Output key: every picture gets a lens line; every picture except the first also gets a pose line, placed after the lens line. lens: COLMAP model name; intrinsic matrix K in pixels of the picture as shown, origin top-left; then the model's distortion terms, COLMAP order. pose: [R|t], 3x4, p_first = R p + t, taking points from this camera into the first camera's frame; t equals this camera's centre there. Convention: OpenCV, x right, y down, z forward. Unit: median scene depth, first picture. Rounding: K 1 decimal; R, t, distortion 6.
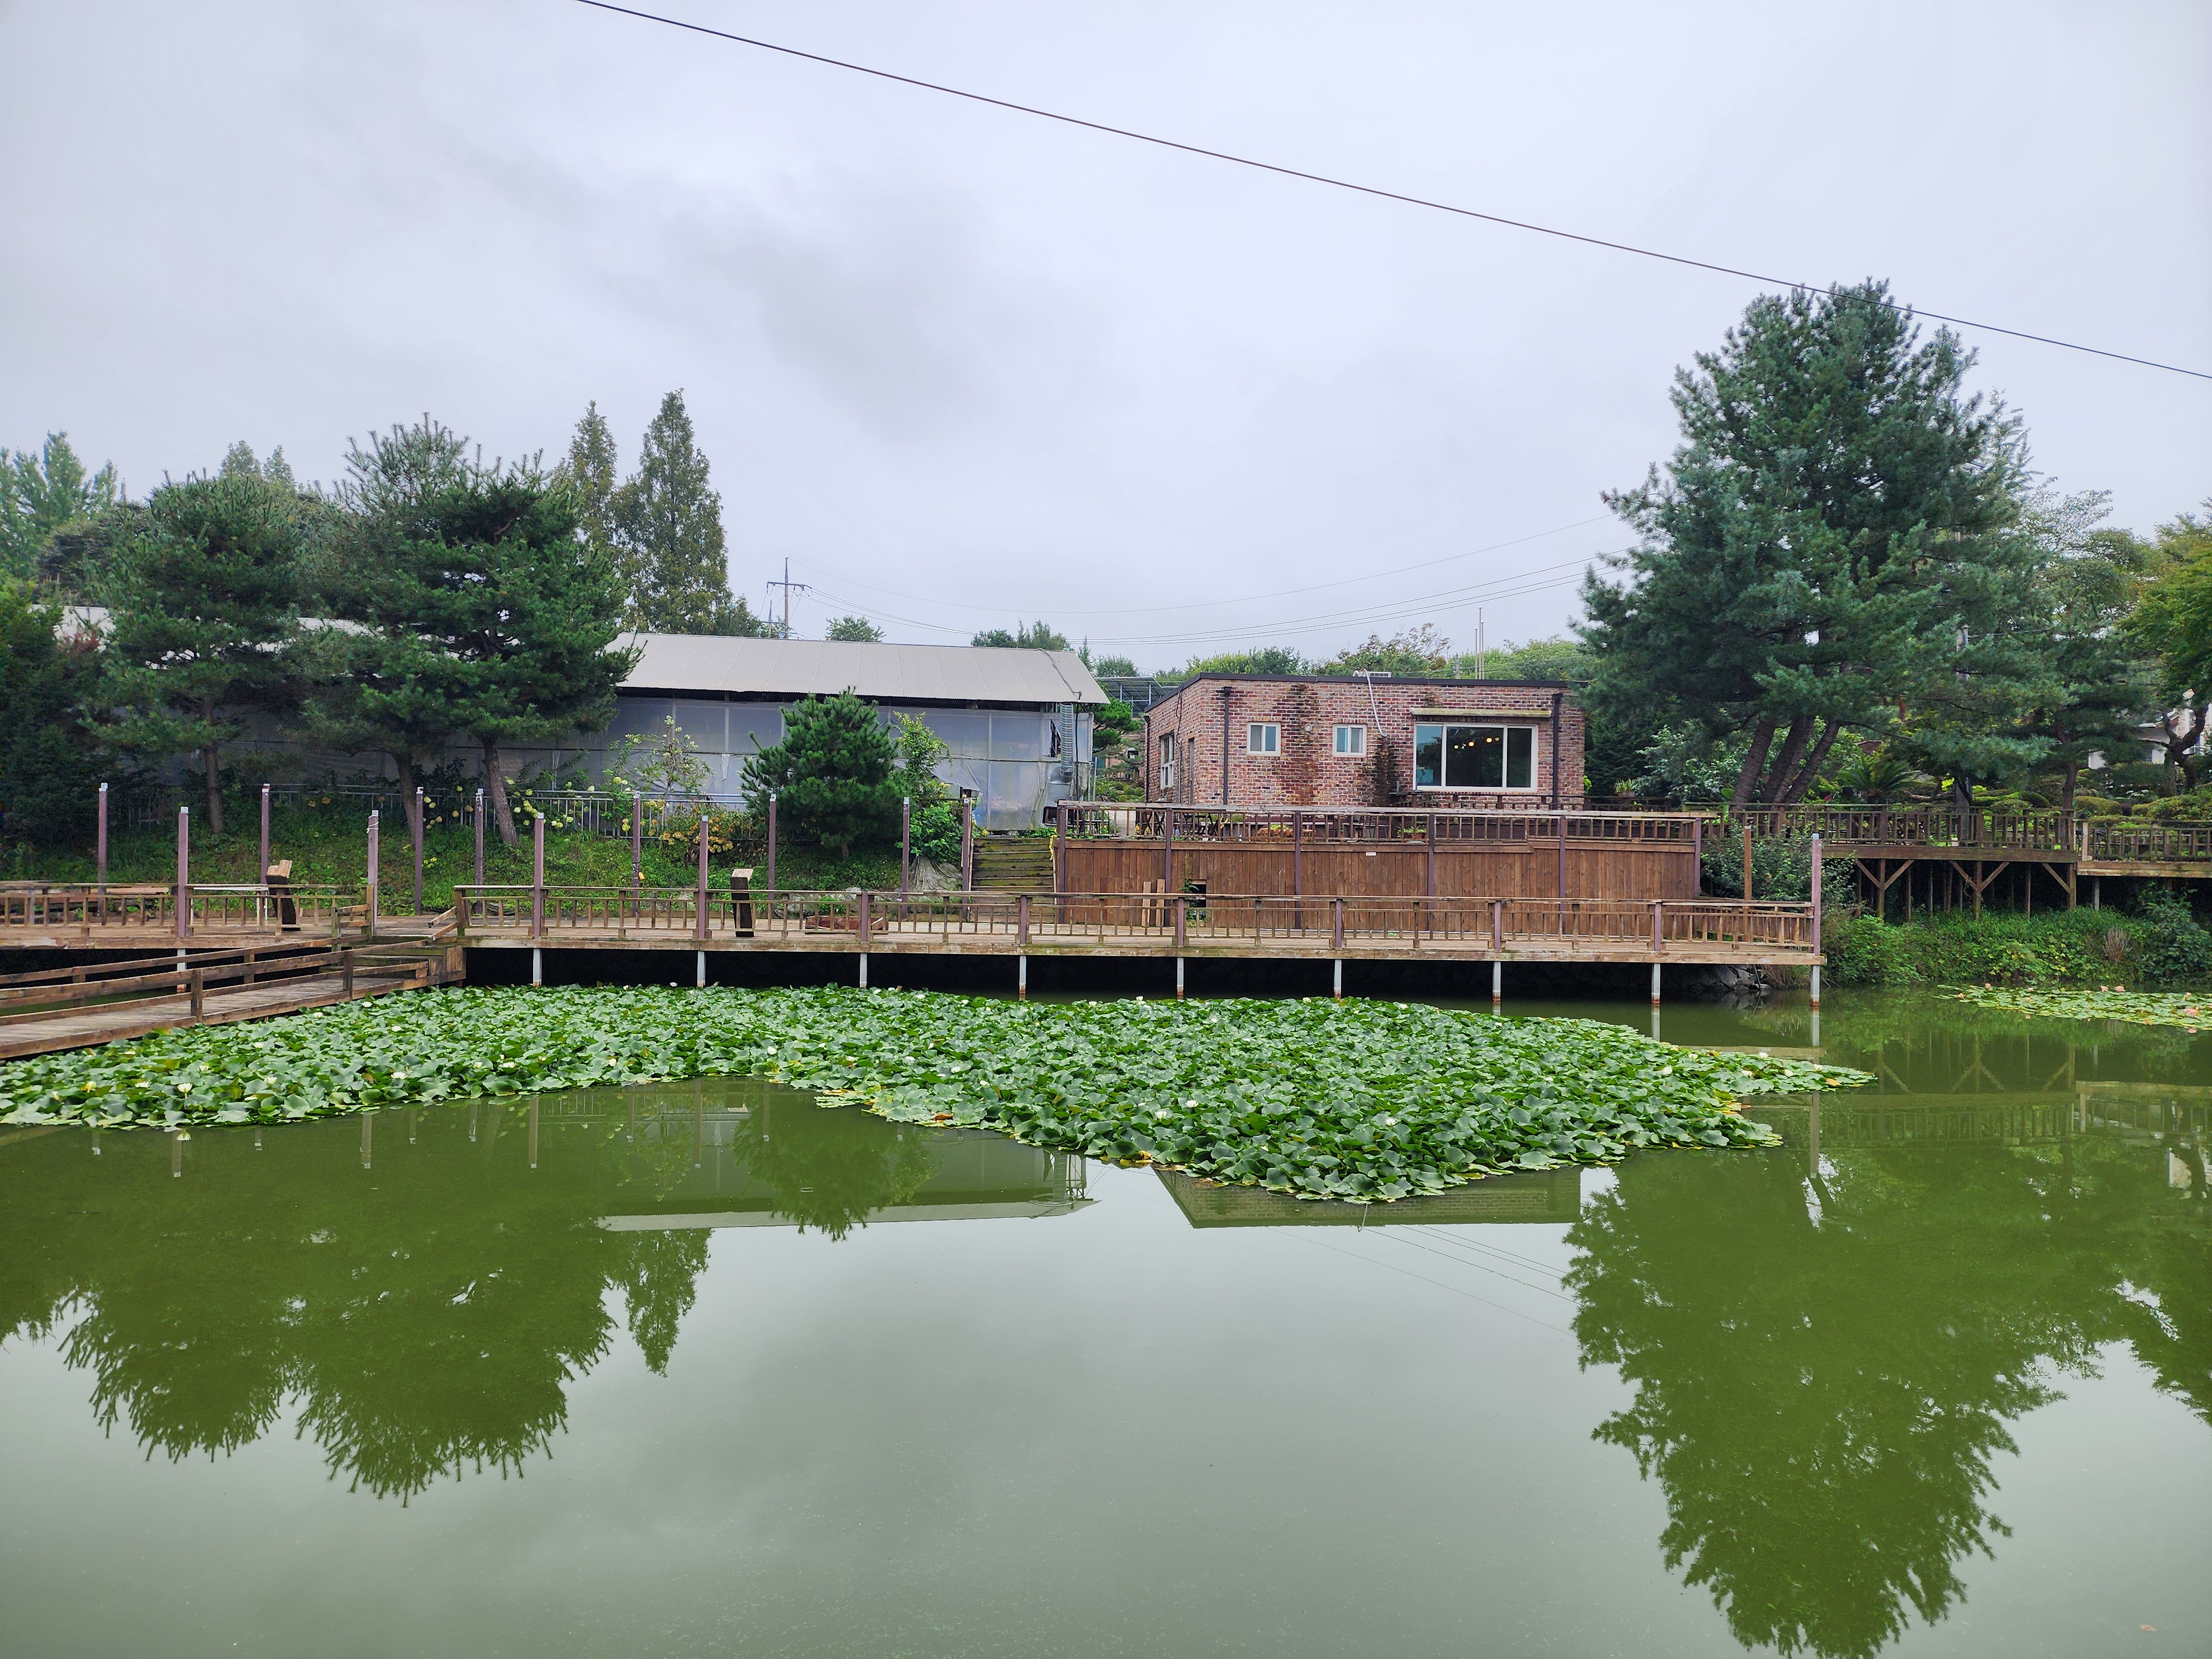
lens RADIAL K [[1503.8, 0, 1106.2], [0, 1503.8, 833.5], [0, 0, 1]] dist [0.003088, 0.000209]
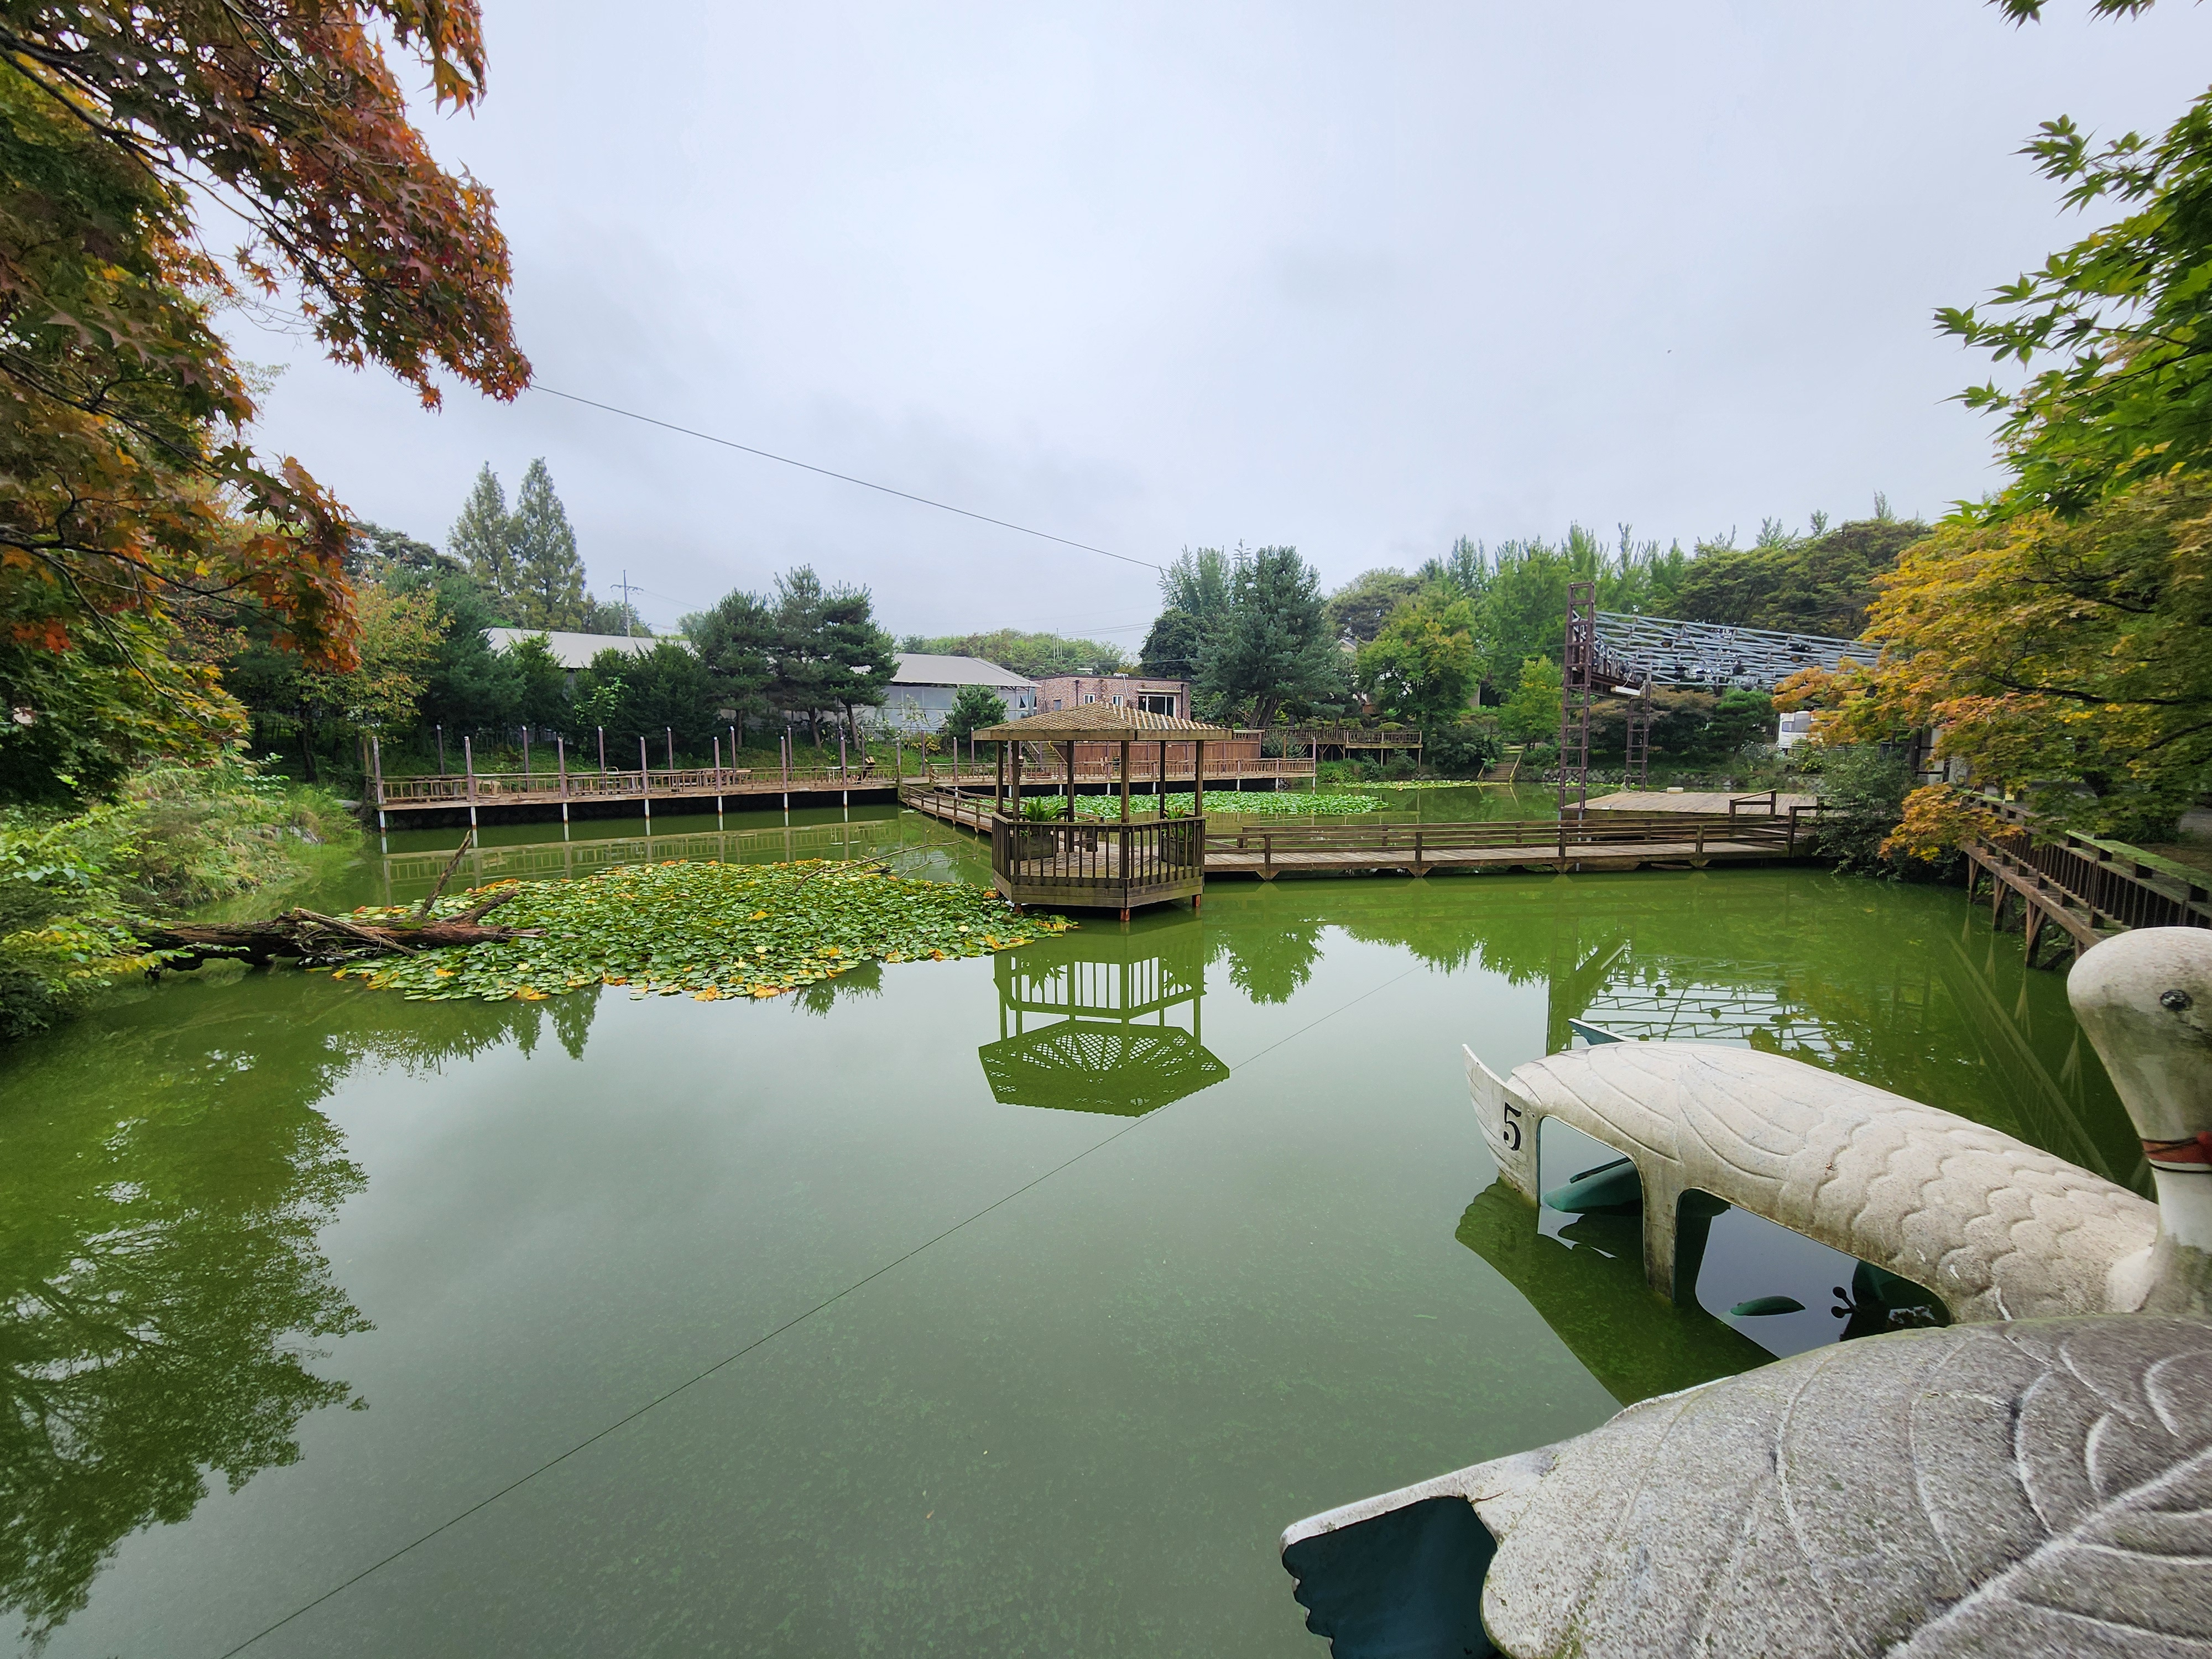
lens RADIAL K [[902.2, 0, 1103.9], [0, 902.2, 823.7], [0, 0, 1]] dist [0.000770, 0.000131]
pose [[0.893101, -0.057128, 0.446214, -0.307731], [0.010861, 0.994353, 0.105568, -0.009503], [-0.449726, -0.089437, 0.888678, -0.218005]]
